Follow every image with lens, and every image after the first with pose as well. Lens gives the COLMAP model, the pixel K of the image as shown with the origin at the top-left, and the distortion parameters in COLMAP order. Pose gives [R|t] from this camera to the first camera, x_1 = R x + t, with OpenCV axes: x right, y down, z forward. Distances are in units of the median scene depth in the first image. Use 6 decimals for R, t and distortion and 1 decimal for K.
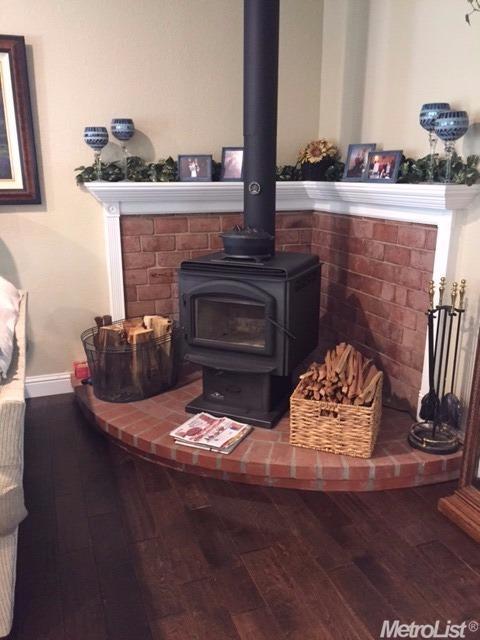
lens RADIAL K [[548.6, 0, 241.6], [0, 548.6, 319.1], [0, 0, 1]] dist [0.014912, -0.016562]
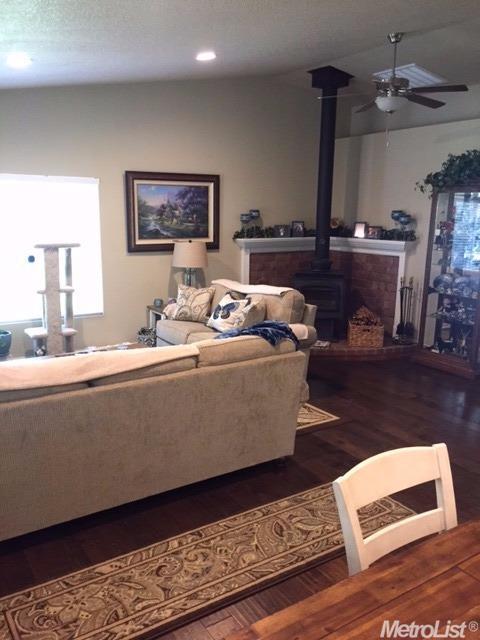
lens RADIAL K [[548.6, 0, 238.9], [0, 548.6, 321.4], [0, 0, 1]] dist [0.014912, -0.016562]
pose [[0.977802, -0.035395, 0.206522, -0.793774], [0.046863, 0.997603, -0.050903, 0.195693], [-0.204225, 0.059452, 0.977117, -1.151857]]
